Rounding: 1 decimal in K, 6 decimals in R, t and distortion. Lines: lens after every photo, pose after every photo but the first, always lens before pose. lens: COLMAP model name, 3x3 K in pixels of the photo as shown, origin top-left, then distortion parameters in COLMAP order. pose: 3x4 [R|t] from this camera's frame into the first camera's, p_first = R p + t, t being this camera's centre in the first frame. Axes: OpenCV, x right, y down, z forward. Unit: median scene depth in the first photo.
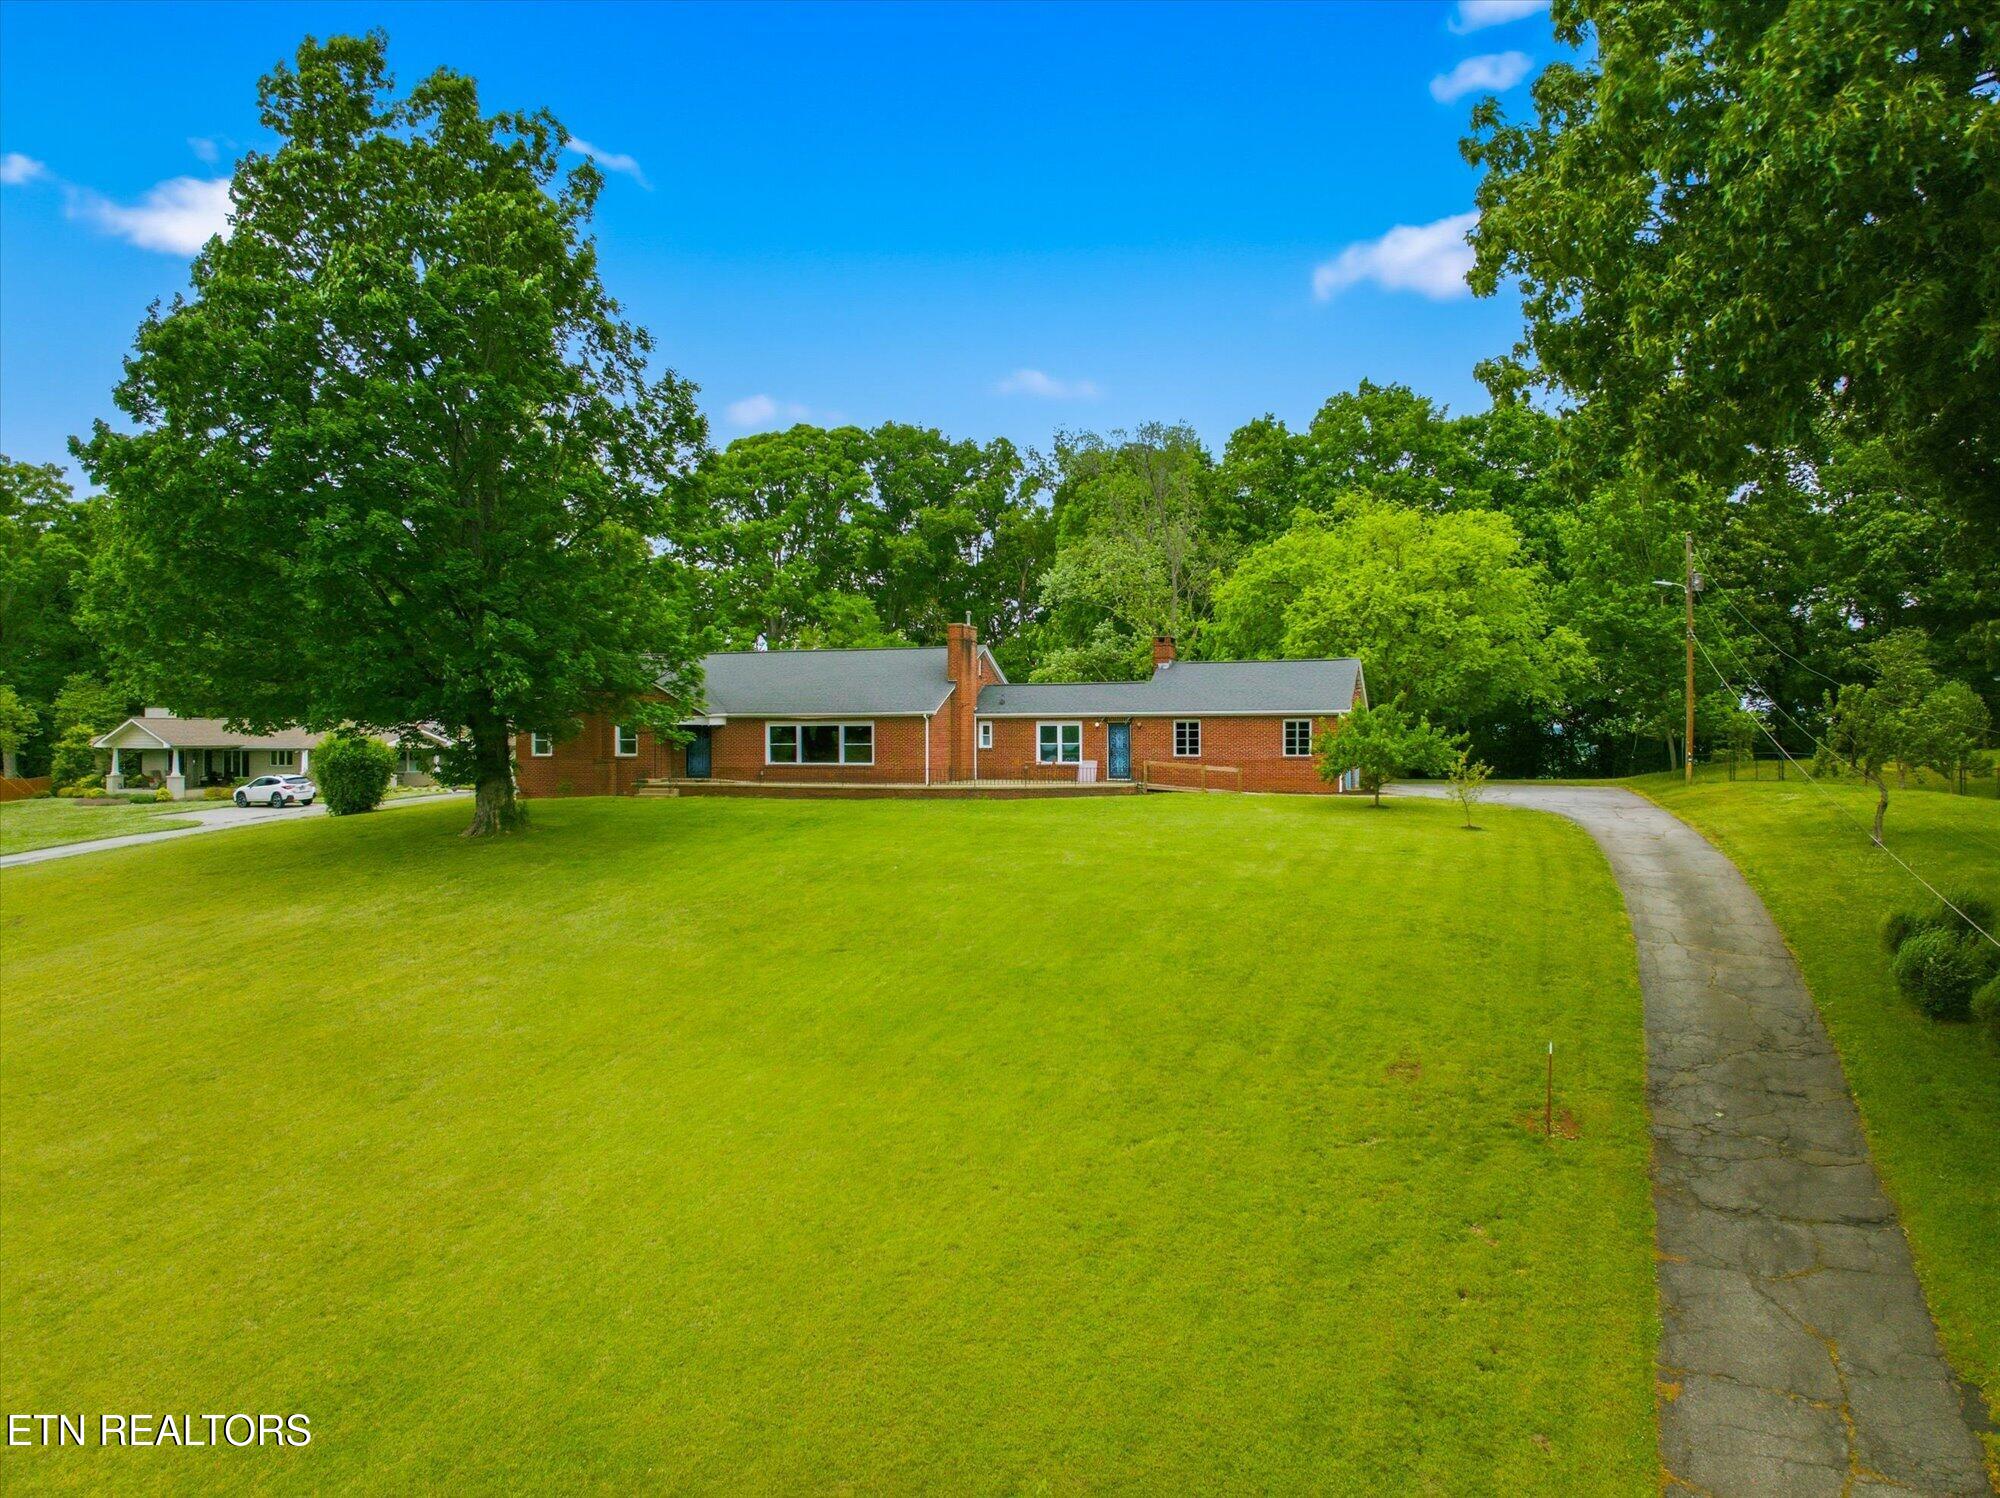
lens RADIAL K [[1671.5, 0, 1000.0], [0, 1671.5, 749.0], [0, 0, 1]] dist [0.001032, 0.000193]
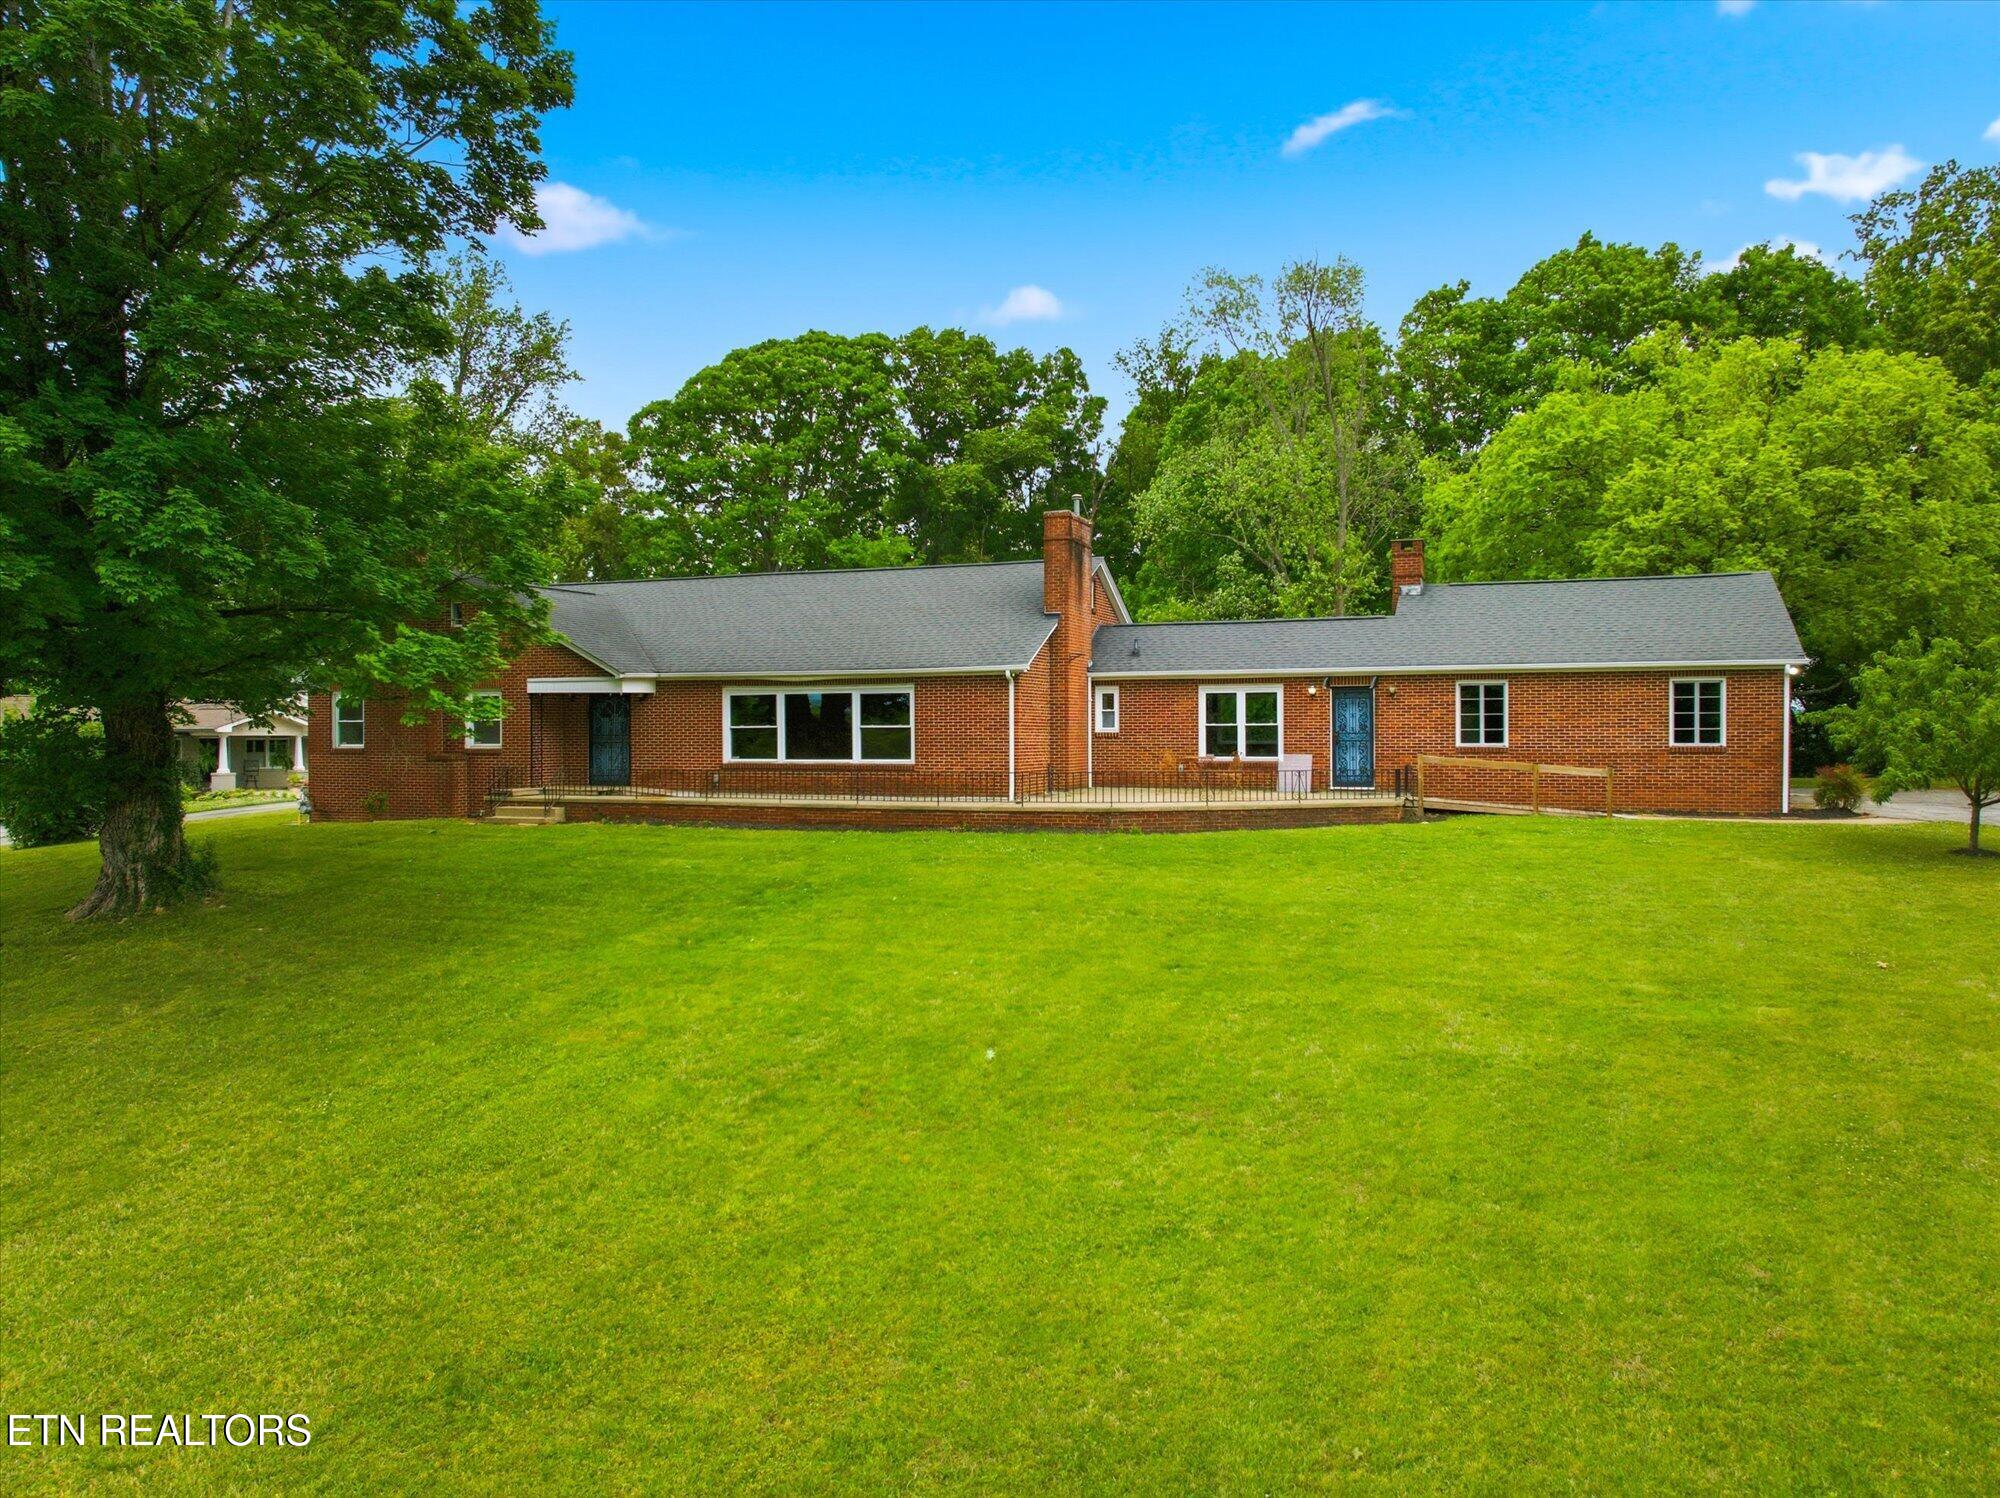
lens RADIAL K [[1418.5, 0, 1000.0], [0, 1418.5, 749.0], [0, 0, 1]] dist [-0.044172, 0.002731]
pose [[0.999990, -0.002810, -0.003436, -0.044643], [0.002845, 0.999944, 0.010227, -0.000012], [0.003407, -0.010237, 0.999942, 0.521452]]
